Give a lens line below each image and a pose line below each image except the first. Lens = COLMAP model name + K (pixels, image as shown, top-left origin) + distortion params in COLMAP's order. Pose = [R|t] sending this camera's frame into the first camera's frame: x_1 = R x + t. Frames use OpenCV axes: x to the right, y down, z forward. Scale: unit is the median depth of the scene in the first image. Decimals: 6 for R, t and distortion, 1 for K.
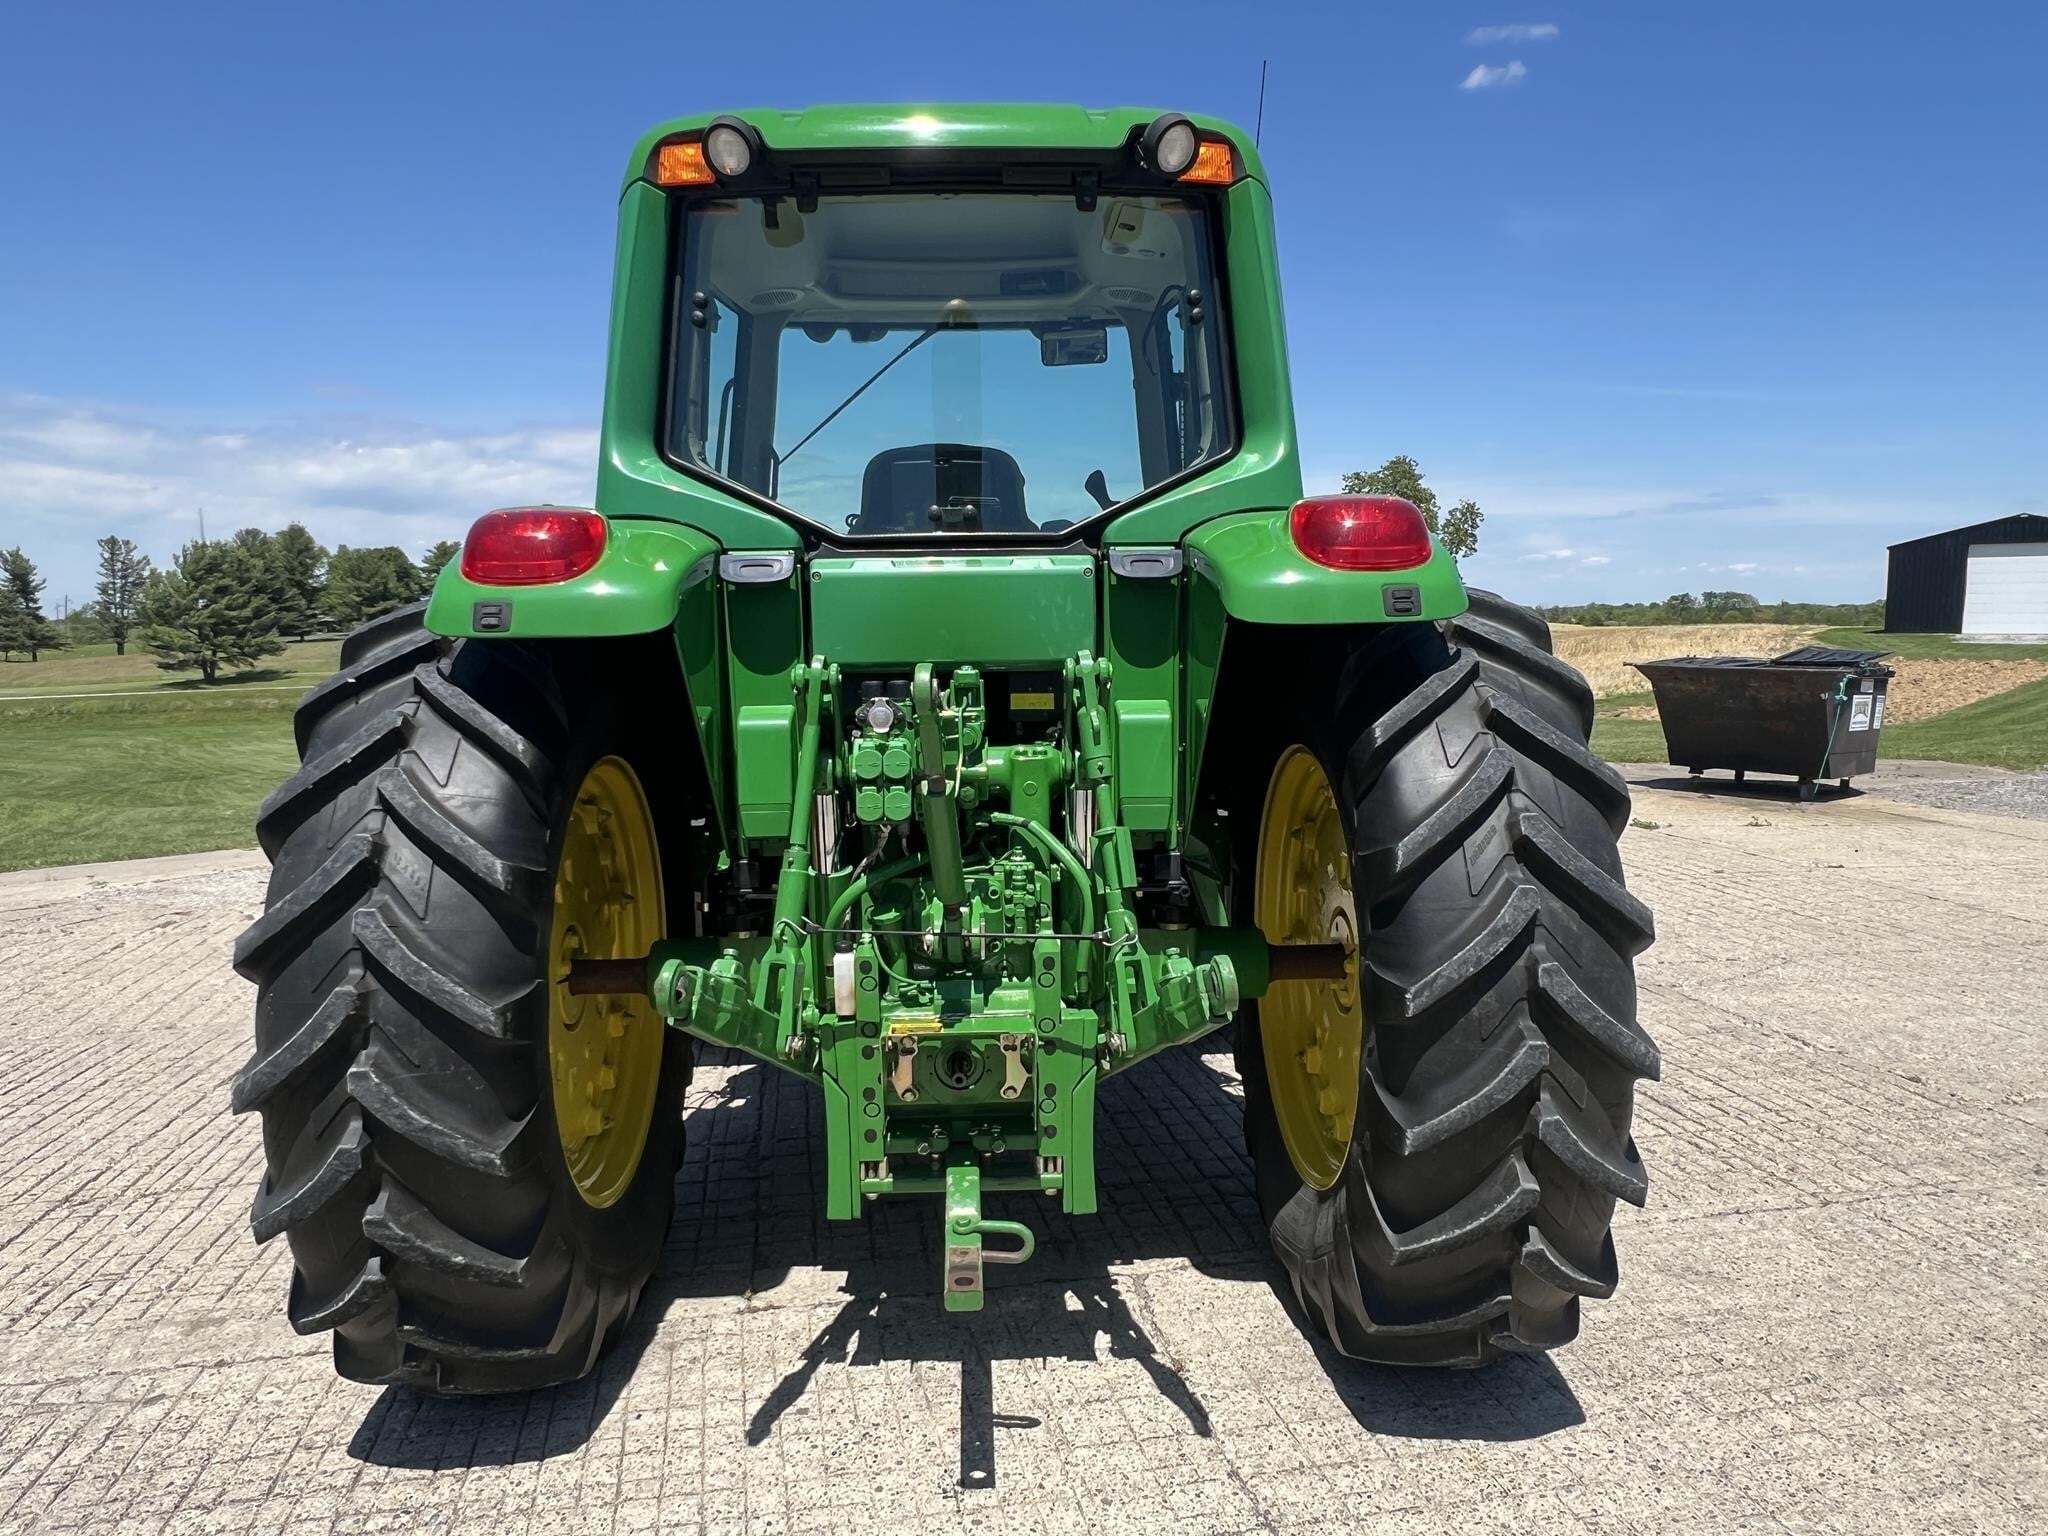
lens RADIAL K [[1370.9, 0, 1012.9], [0, 1370.9, 777.2], [0, 0, 1]] dist [-0.006084, 0.001370]
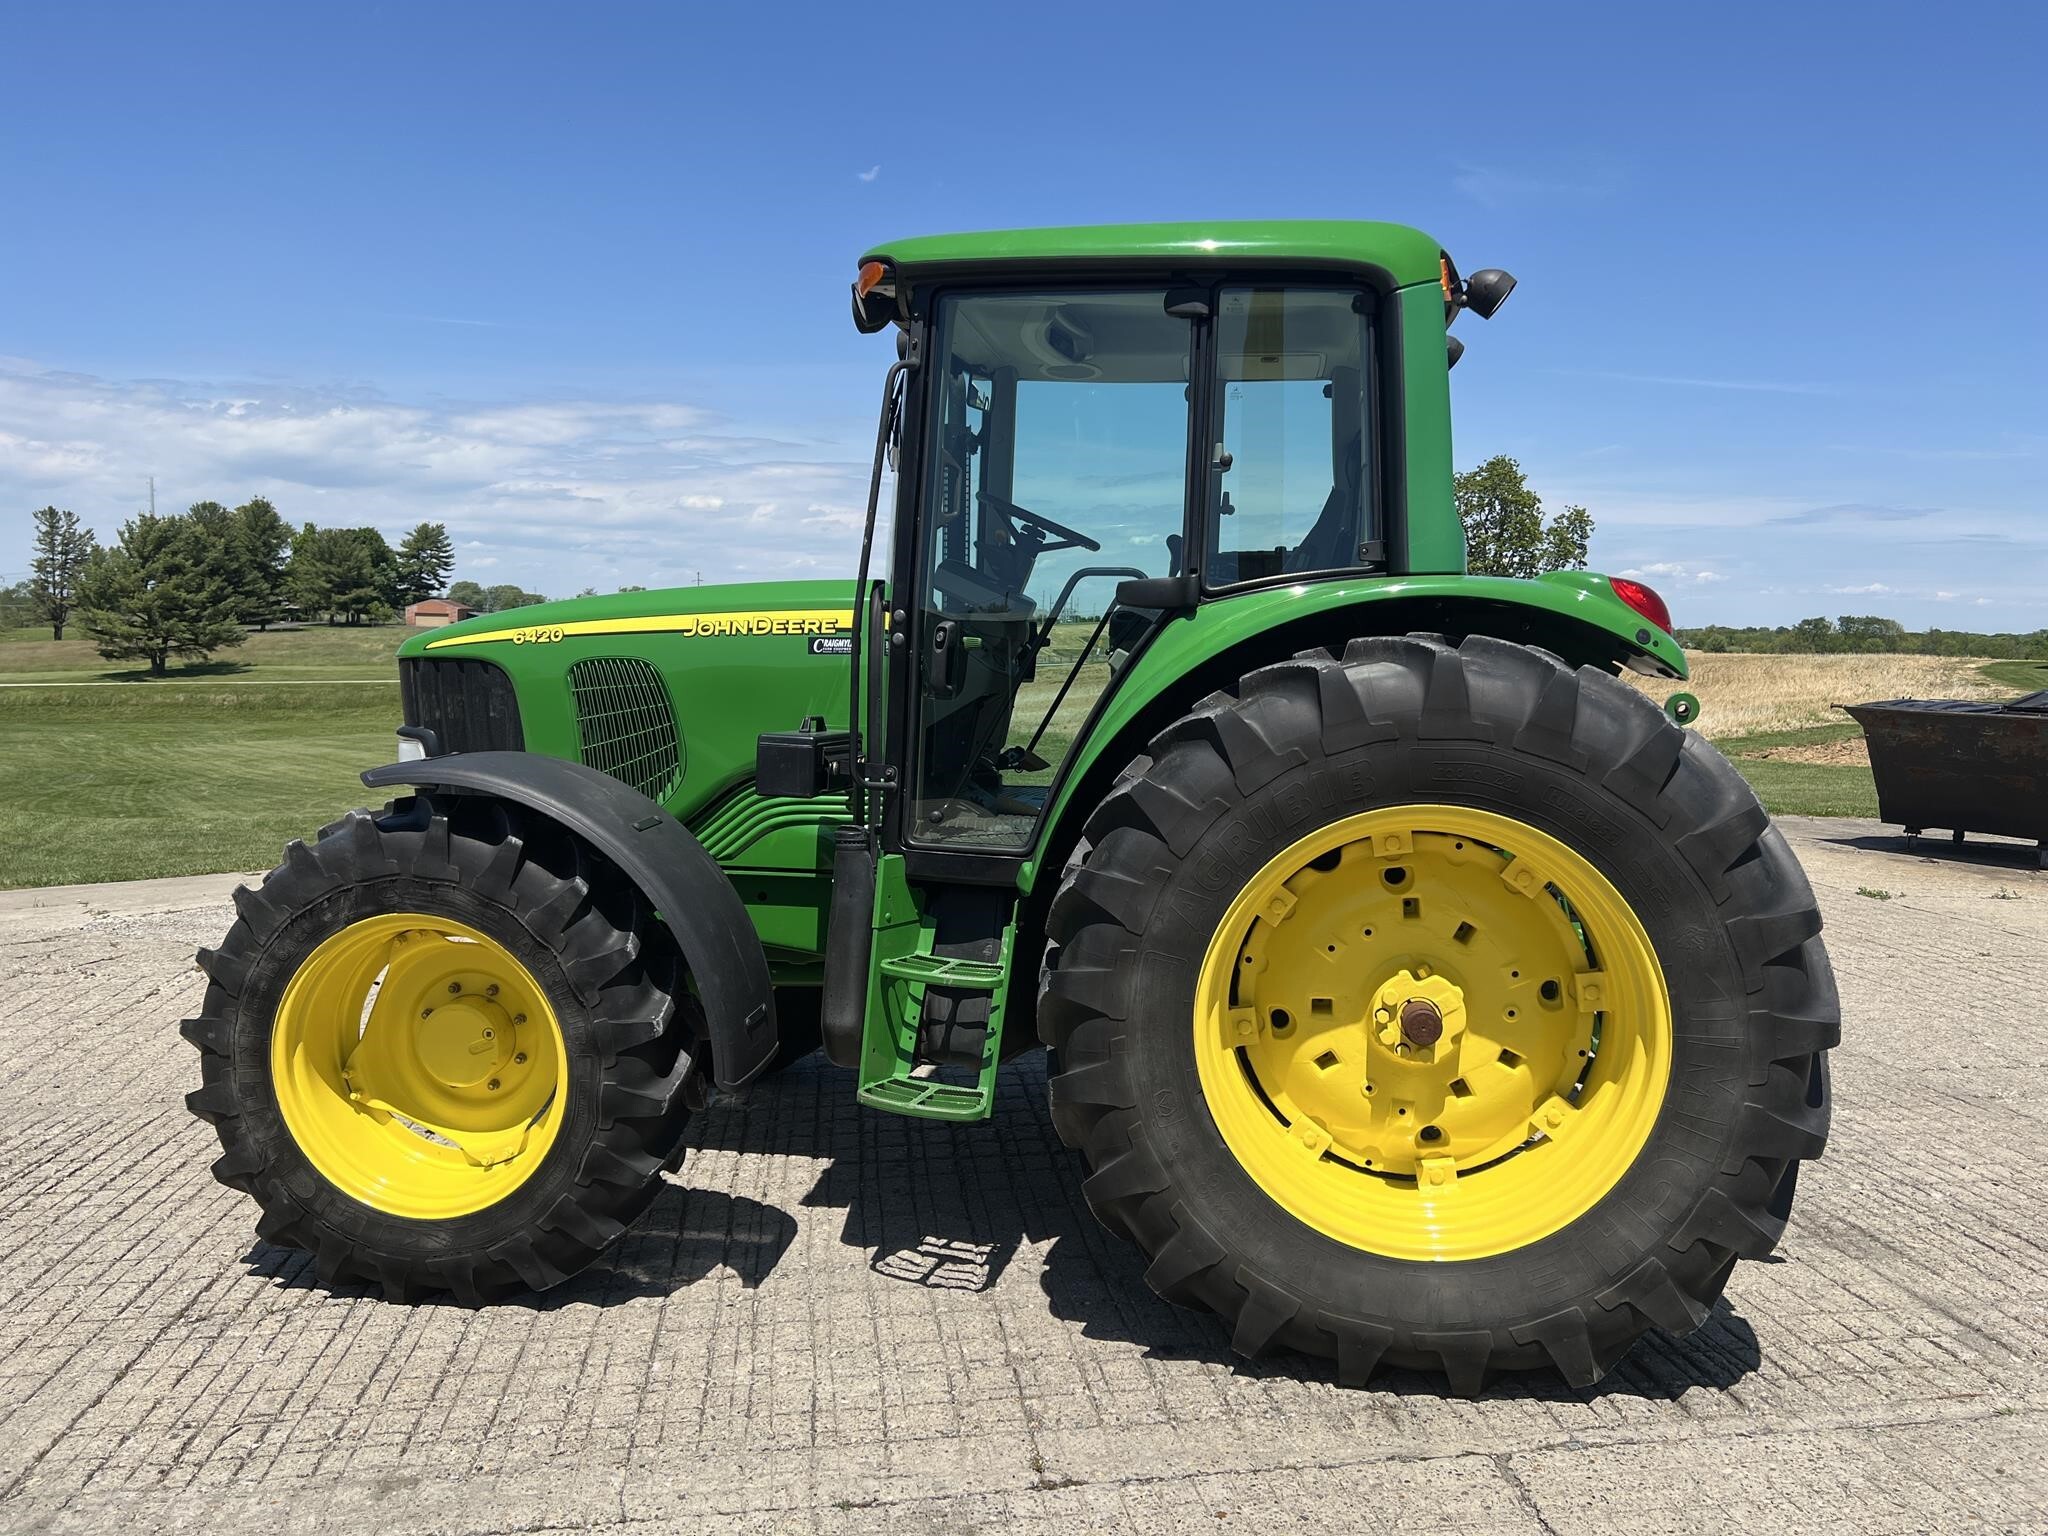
lens RADIAL K [[1531.5, 0, 1037.8], [0, 1531.5, 766.2], [0, 0, 1]] dist [0.050228, -0.057202]
pose [[0.999588, 0.027025, -0.009629, -0.026990], [-0.027252, 0.999332, -0.024331, -0.003450], [0.008965, 0.024584, 0.999658, 0.006558]]
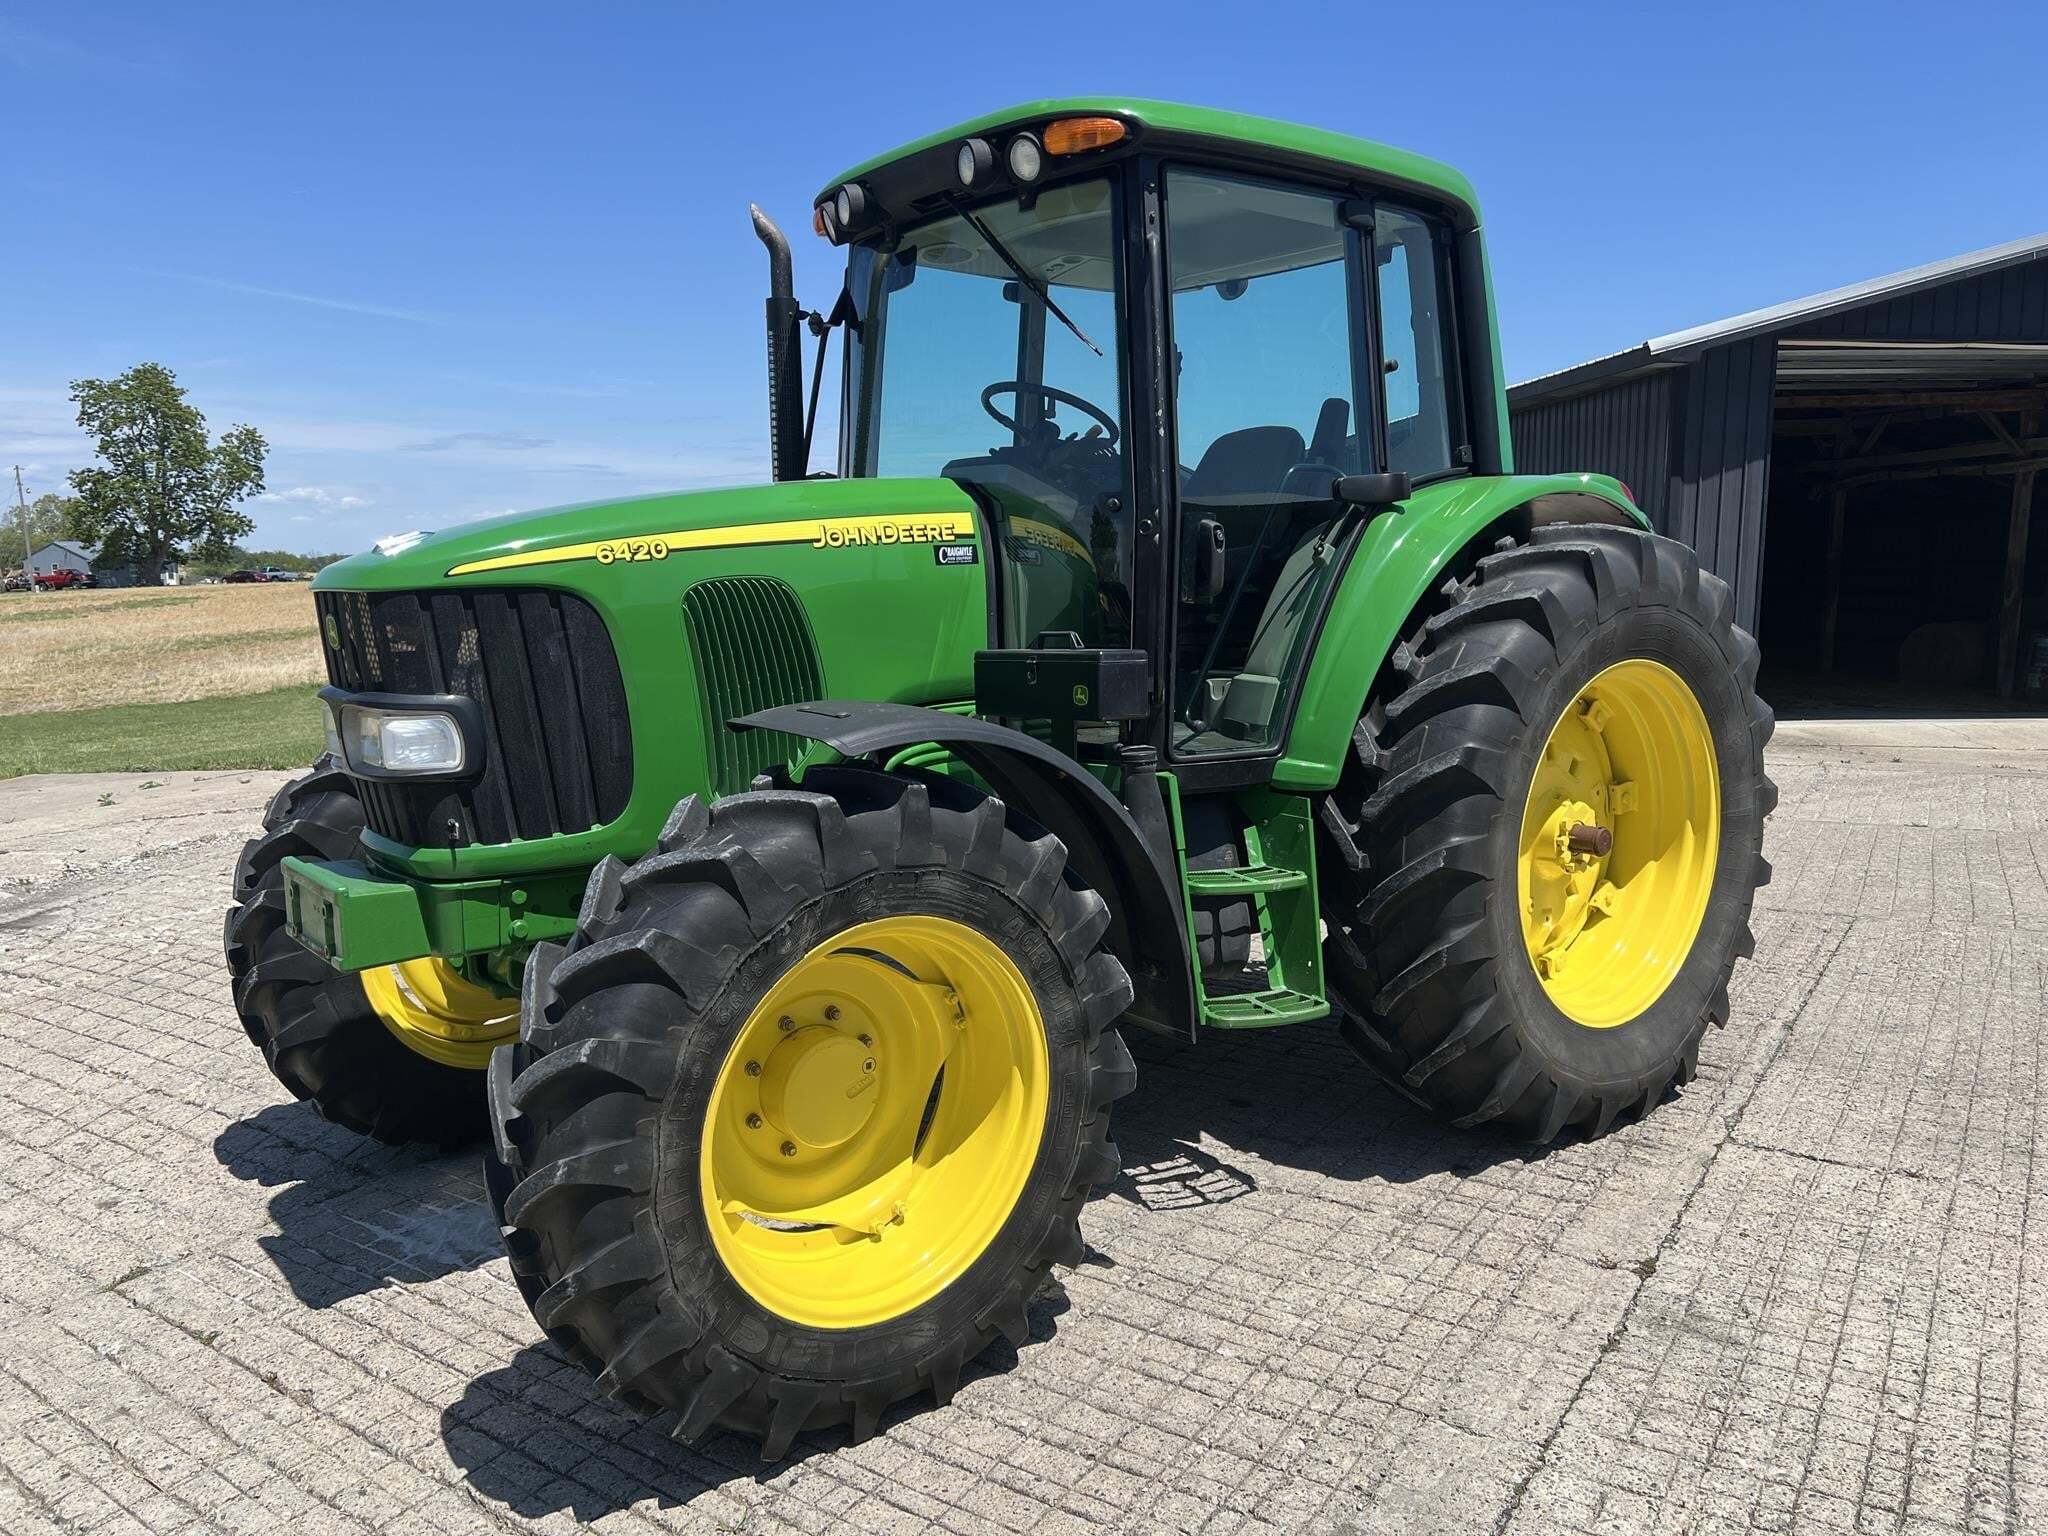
lens RADIAL K [[1558.4, 0, 1020.3], [0, 1558.4, 765.2], [0, 0, 1]] dist [-0.000617, -0.004938]
pose [[0.684934, -0.092670, 0.722688, -0.317411], [0.085954, 0.995229, 0.046154, -0.010287], [-0.723517, 0.030505, 0.689632, 0.144400]]
